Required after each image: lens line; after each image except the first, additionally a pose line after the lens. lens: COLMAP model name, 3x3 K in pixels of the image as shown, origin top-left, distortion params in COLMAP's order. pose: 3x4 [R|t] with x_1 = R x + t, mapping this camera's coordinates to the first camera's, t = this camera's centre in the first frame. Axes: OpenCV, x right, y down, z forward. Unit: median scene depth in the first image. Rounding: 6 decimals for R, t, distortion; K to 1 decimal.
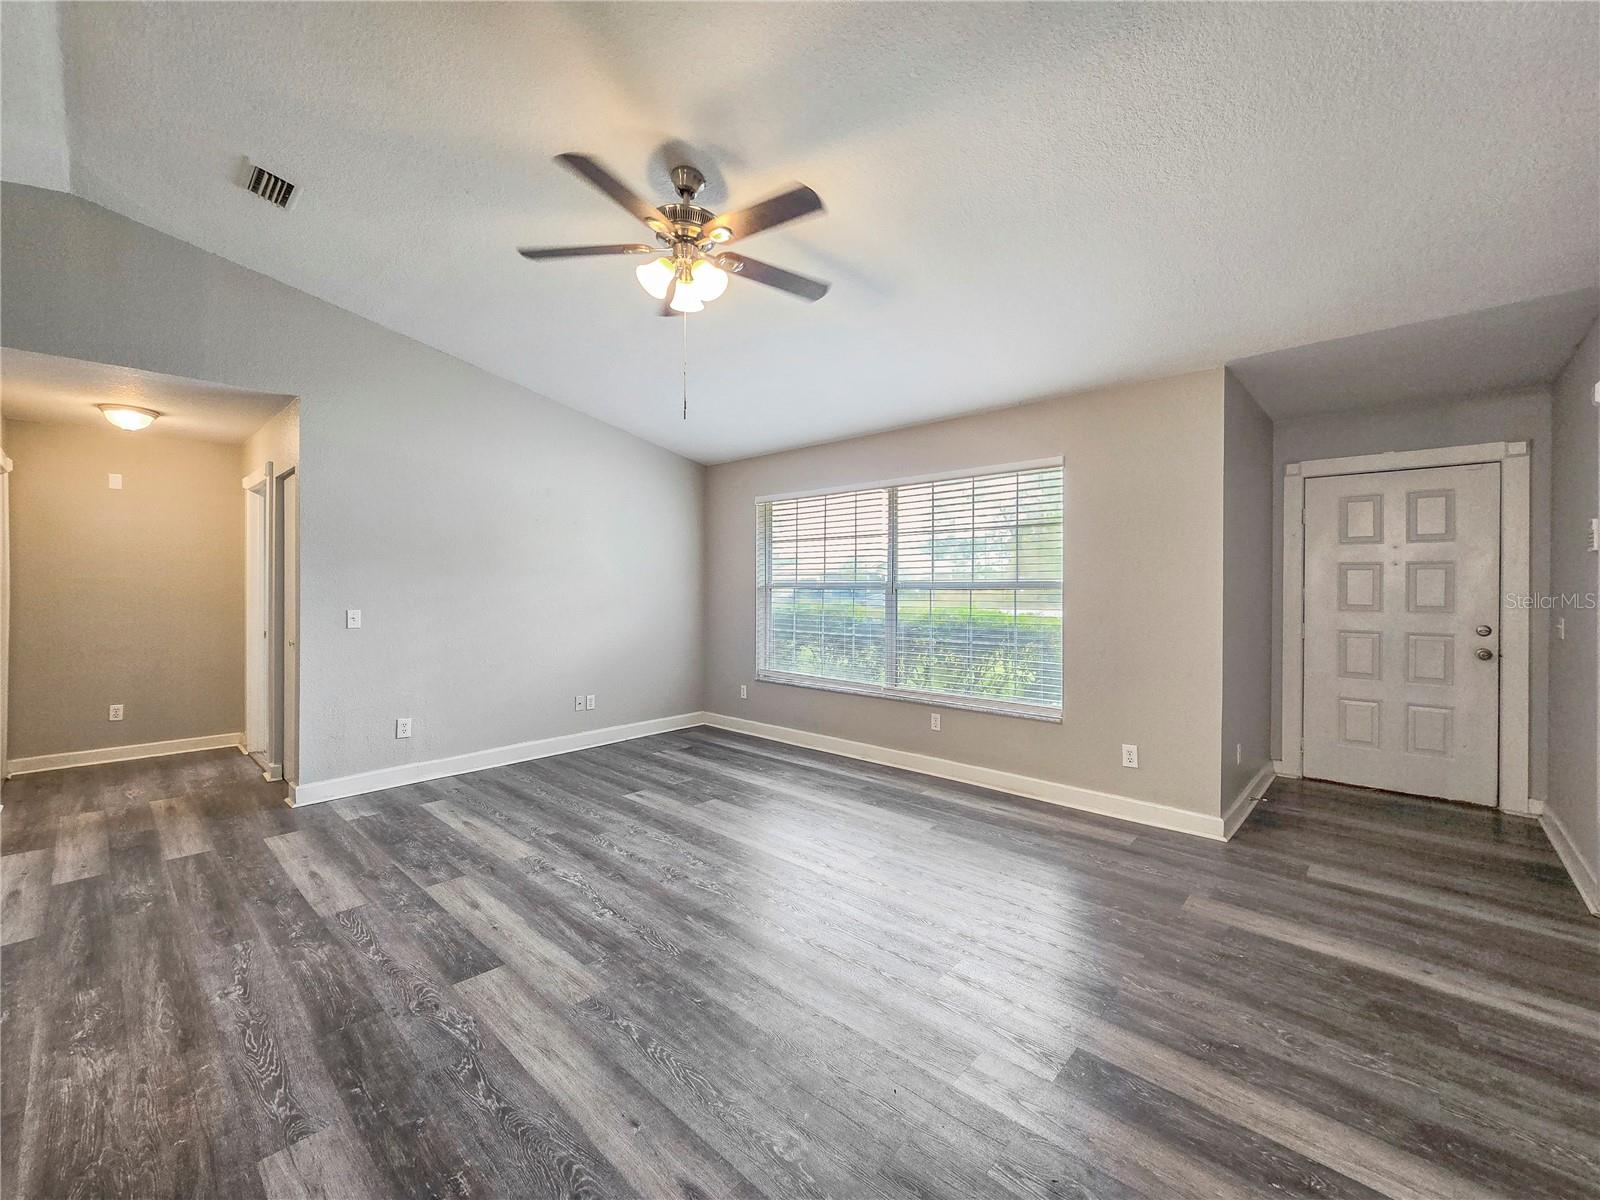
lens RADIAL K [[668.1, 0, 802.3], [0, 668.1, 590.8], [0, 0, 1]] dist [-0.000459, -0.000749]
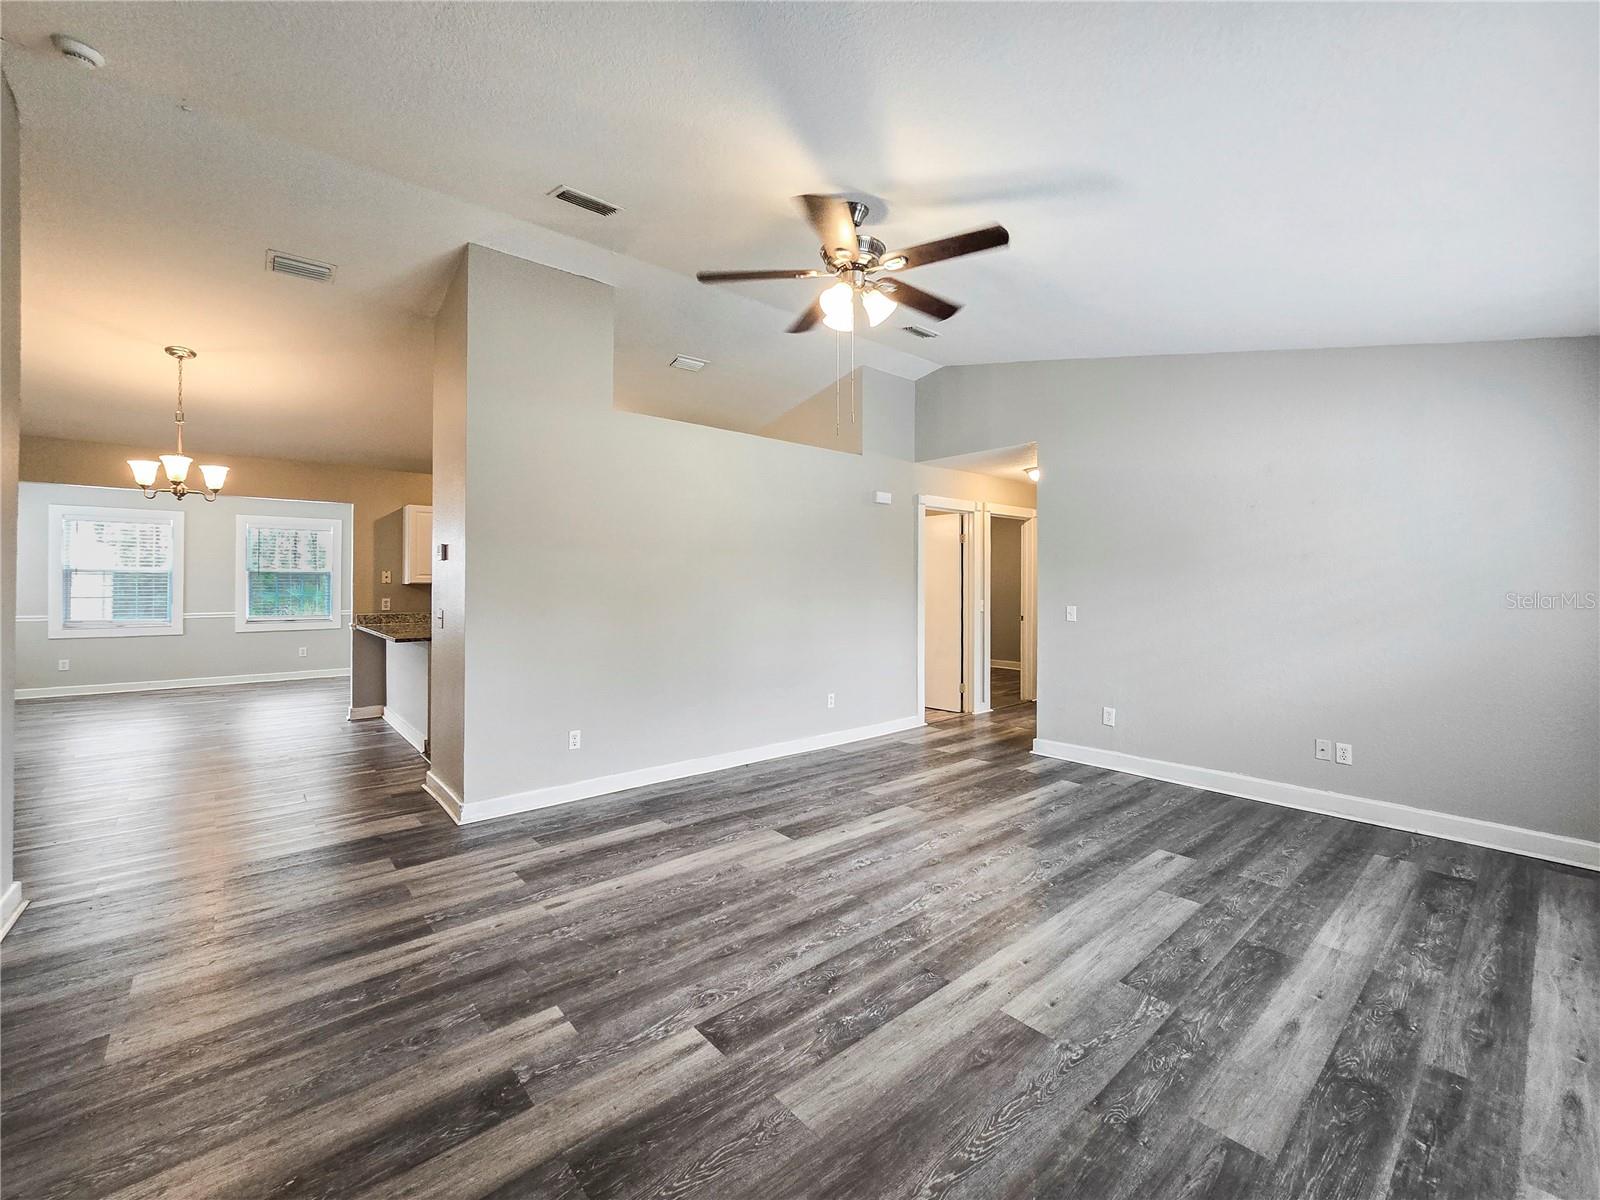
lens RADIAL K [[668.1, 0, 803.4], [0, 668.1, 583.8], [0, 0, 1]] dist [-0.000459, -0.000749]
pose [[-0.116386, -0.000541, -0.993204, 0.770689], [-0.013482, 0.999909, 0.001035, -0.008061], [0.993113, 0.013511, -0.116383, 0.892343]]
